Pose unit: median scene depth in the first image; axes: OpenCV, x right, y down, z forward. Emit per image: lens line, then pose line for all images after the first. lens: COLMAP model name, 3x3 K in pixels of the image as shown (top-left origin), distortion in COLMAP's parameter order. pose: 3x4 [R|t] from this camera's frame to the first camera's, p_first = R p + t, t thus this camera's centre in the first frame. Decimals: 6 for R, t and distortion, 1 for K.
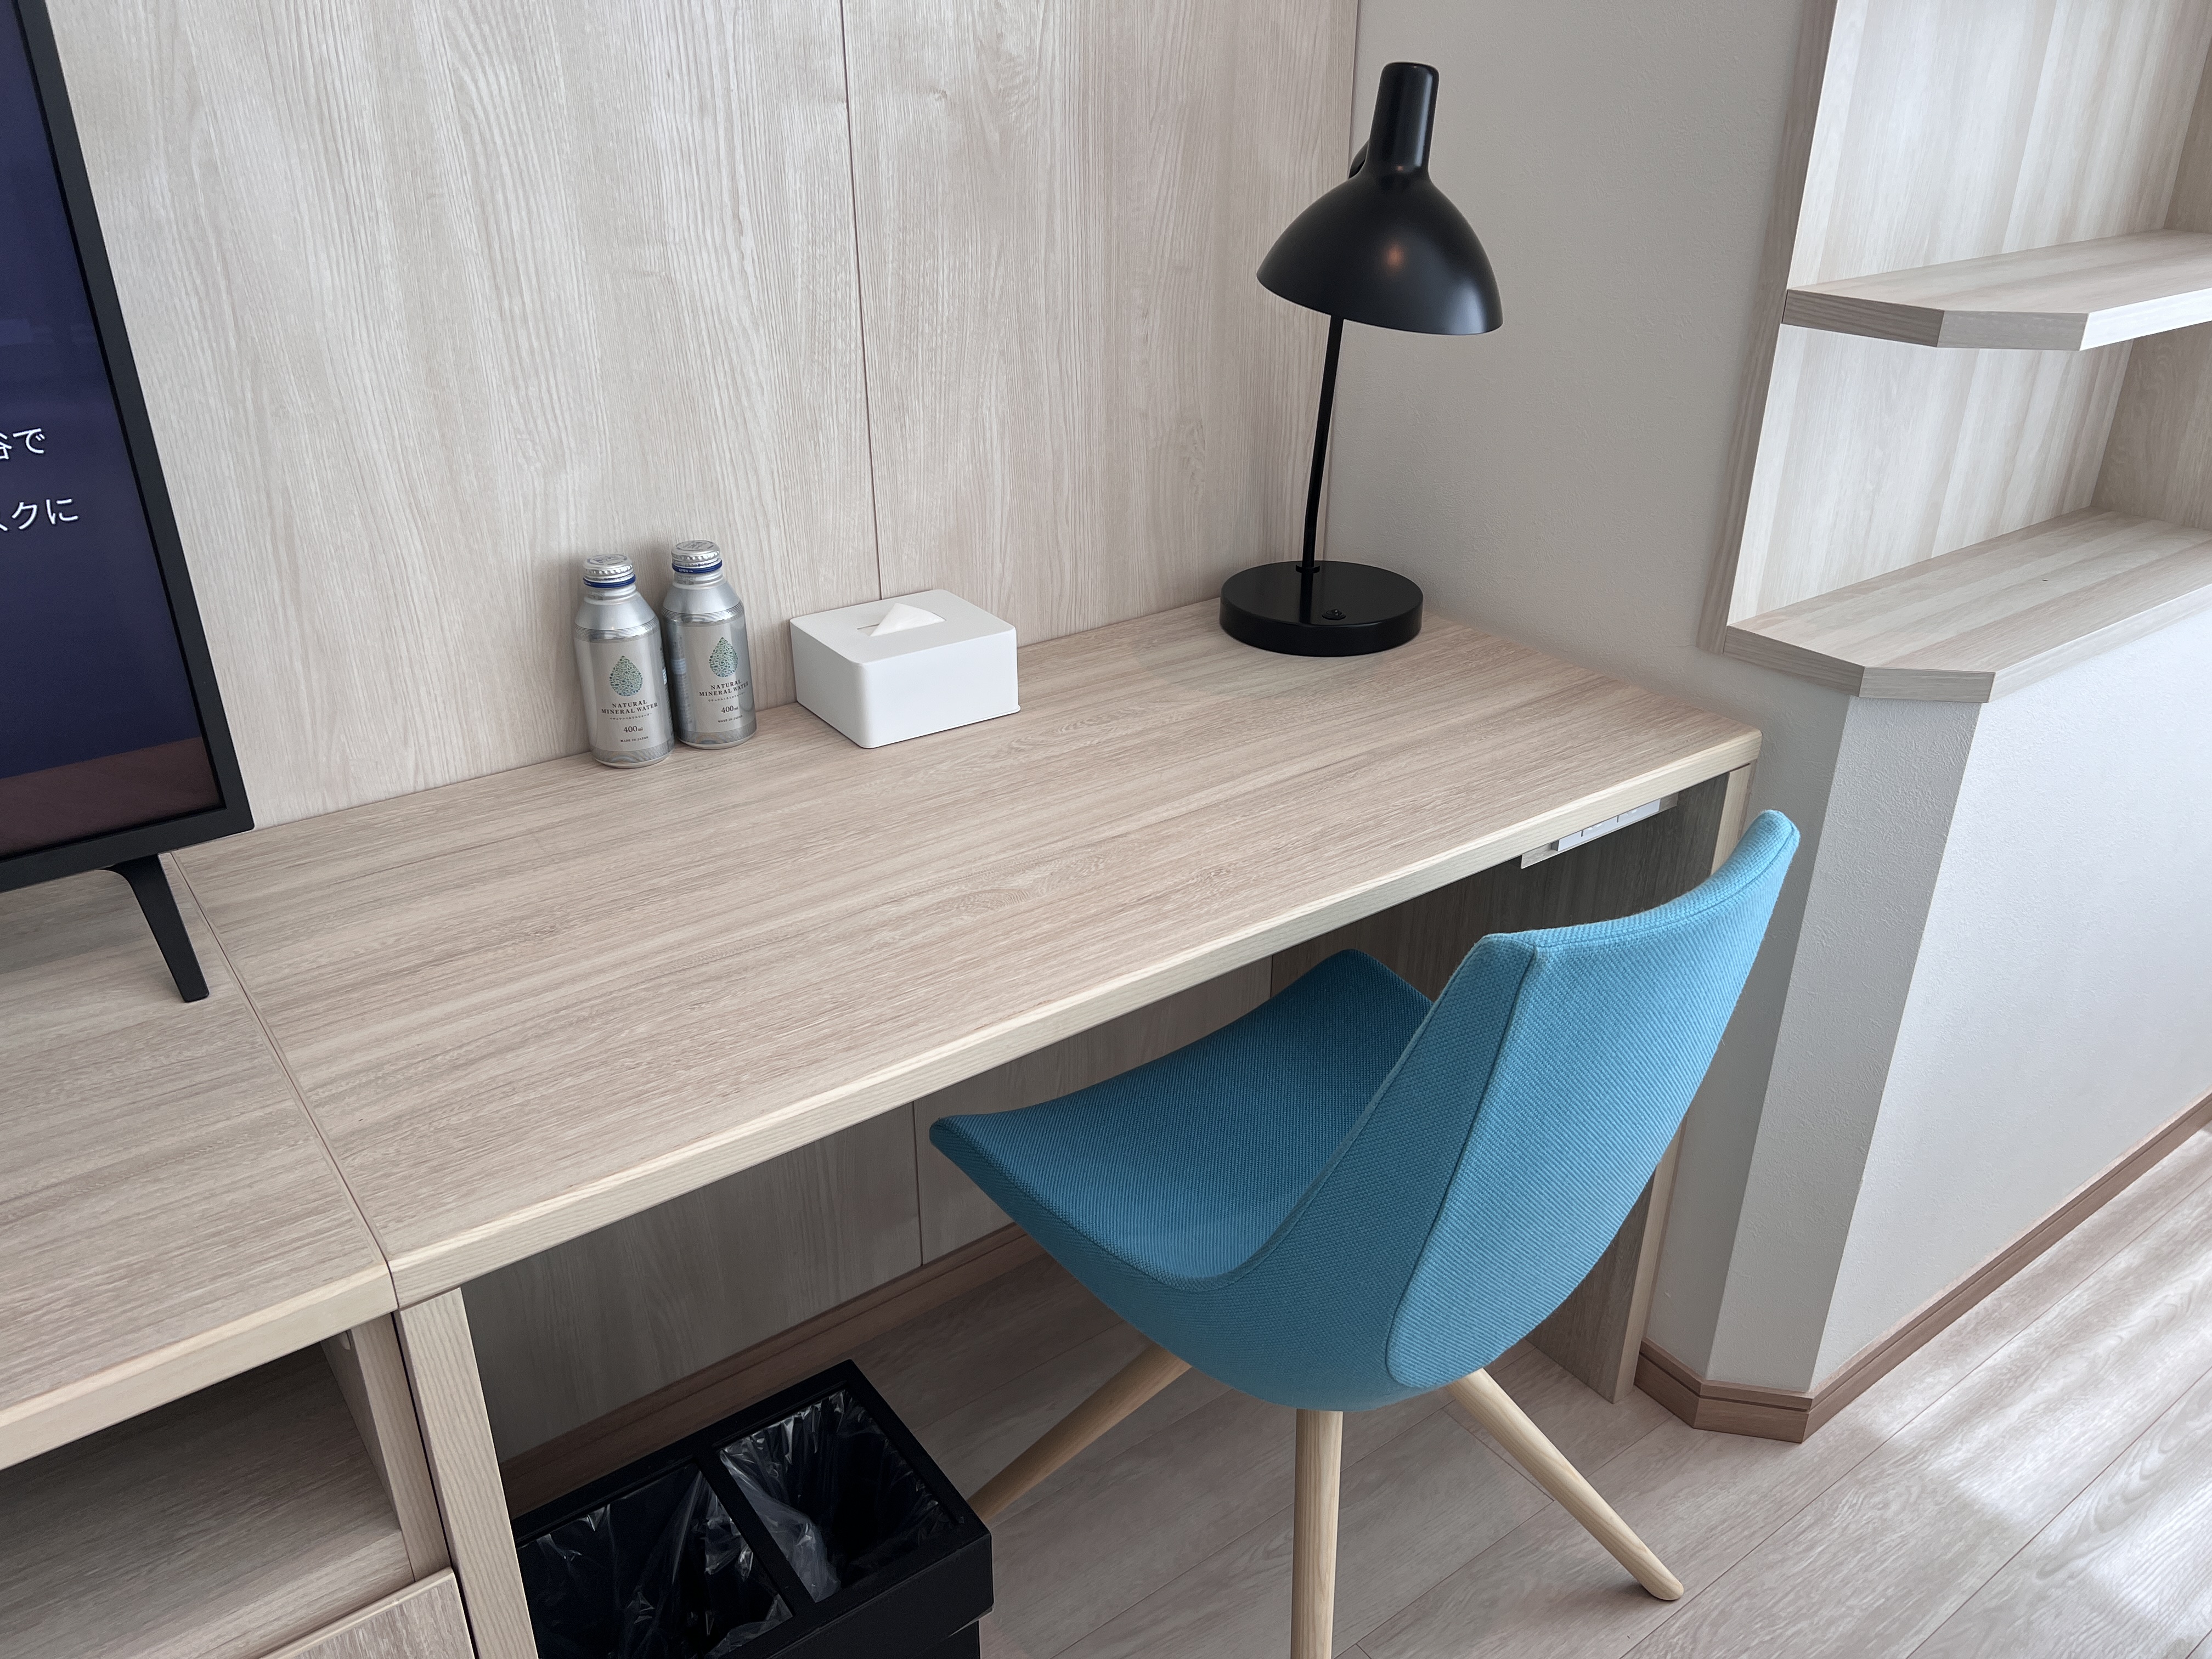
lens RADIAL K [[1668.8, 0, 1113.3], [0, 1668.8, 857.6], [0, 0, 1]] dist [0.041414, -0.052197]
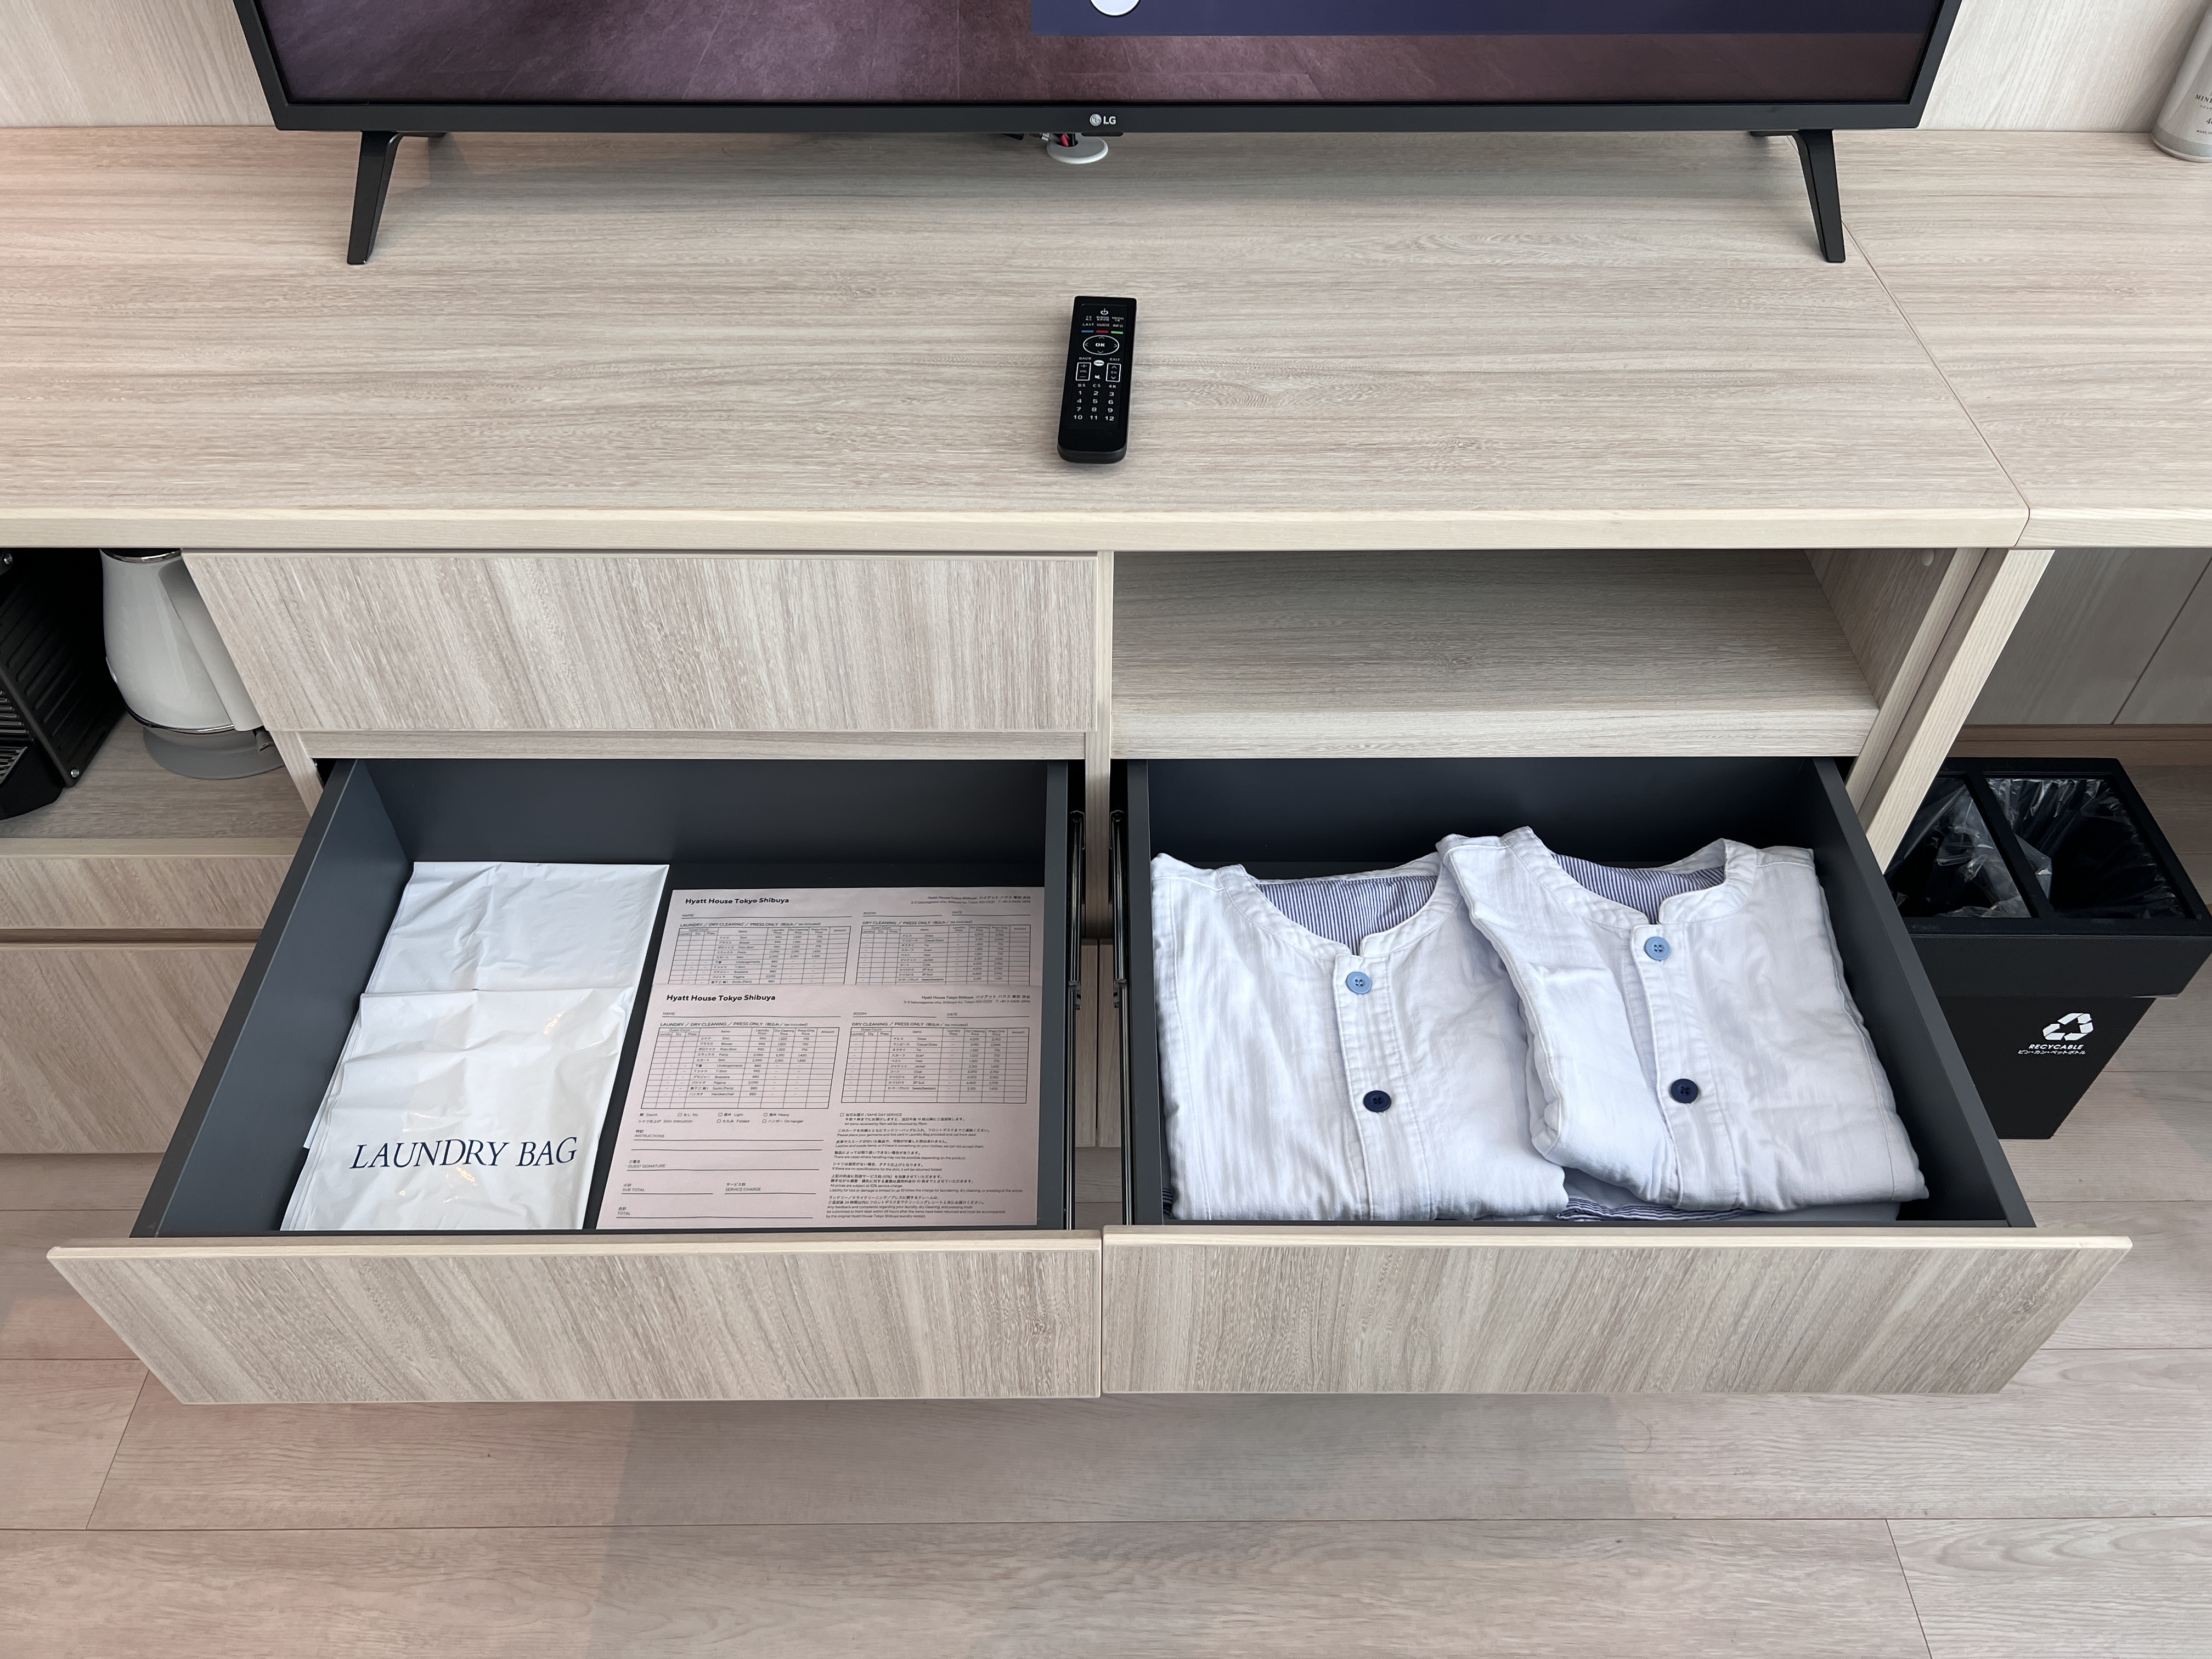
lens RADIAL K [[1668.8, 0, 1097.3], [0, 1668.8, 843.2], [0, 0, 1]] dist [0.041414, -0.052197]
pose [[0.806197, 0.431467, -0.404825, -0.246348], [-0.272786, 0.878239, 0.392791, 0.101027], [0.525009, -0.206236, 0.825731, -0.324978]]
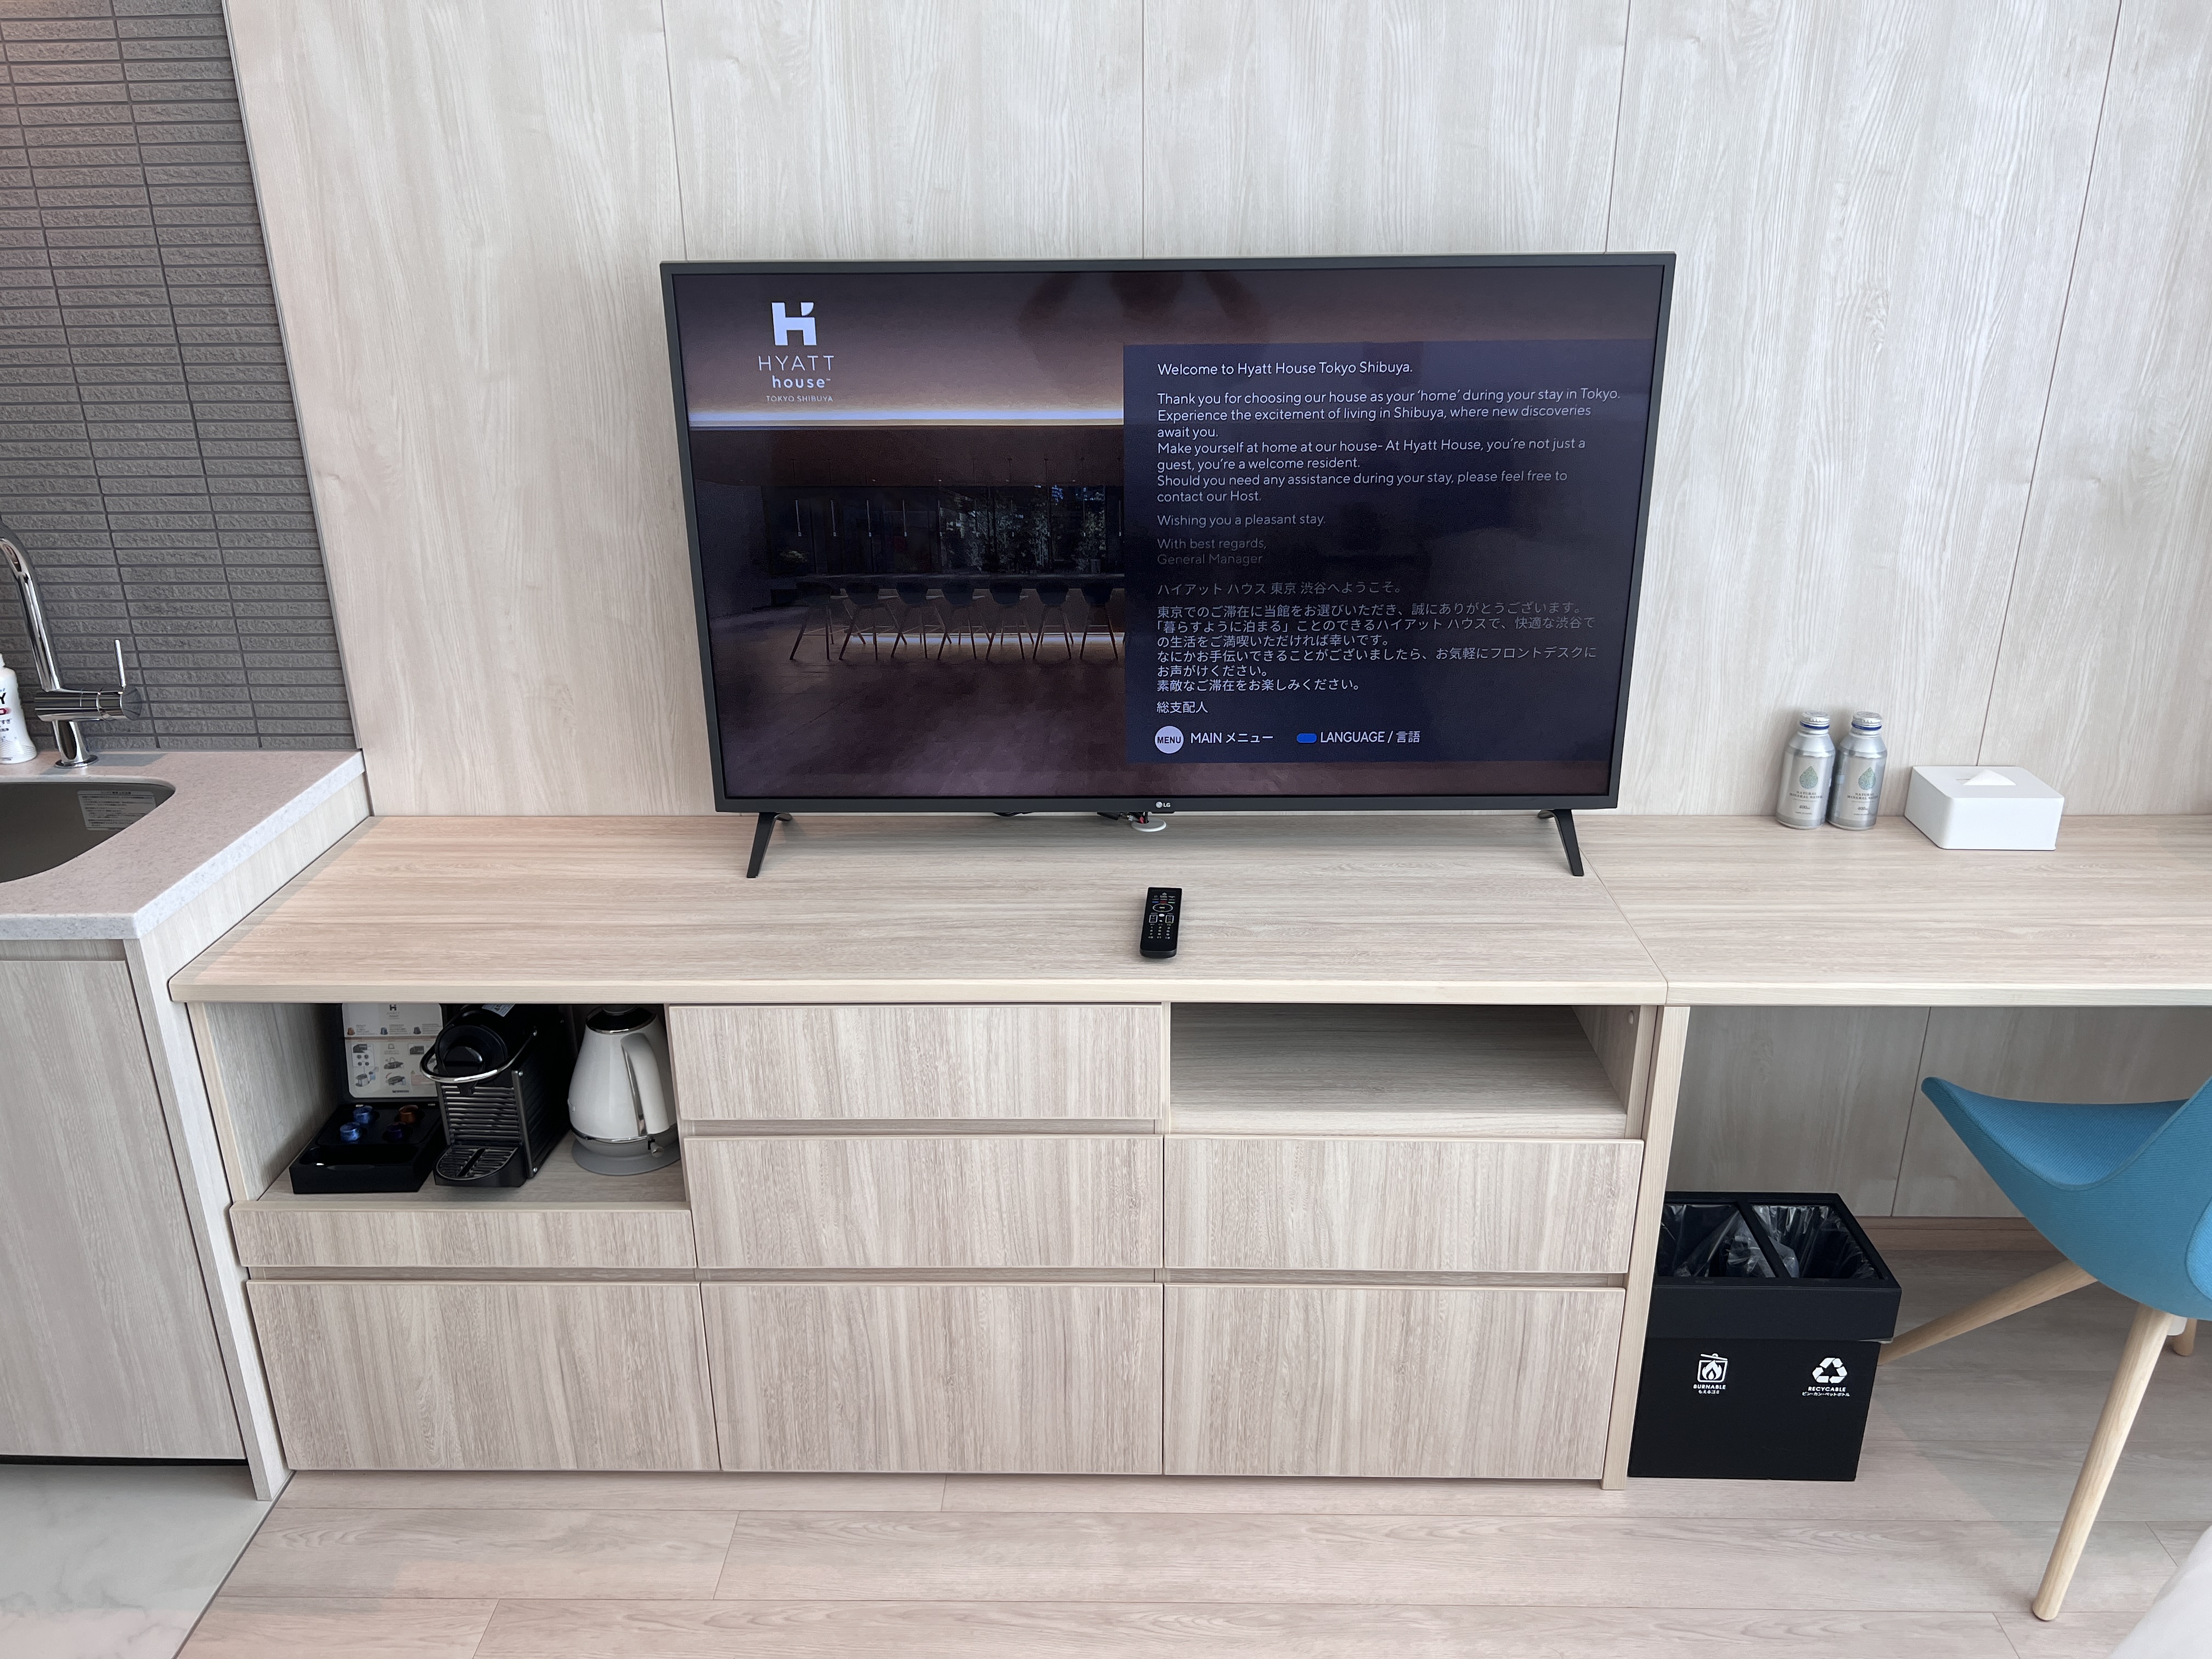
lens RADIAL K [[1668.8, 0, 1103.0], [0, 1668.8, 832.6], [0, 0, 1]] dist [0.041414, -0.052197]
pose [[0.788881, 0.213659, -0.576209, 0.170956], [-0.269971, 0.962786, -0.012610, 0.185144], [0.552072, 0.165507, 0.817205, -0.929634]]
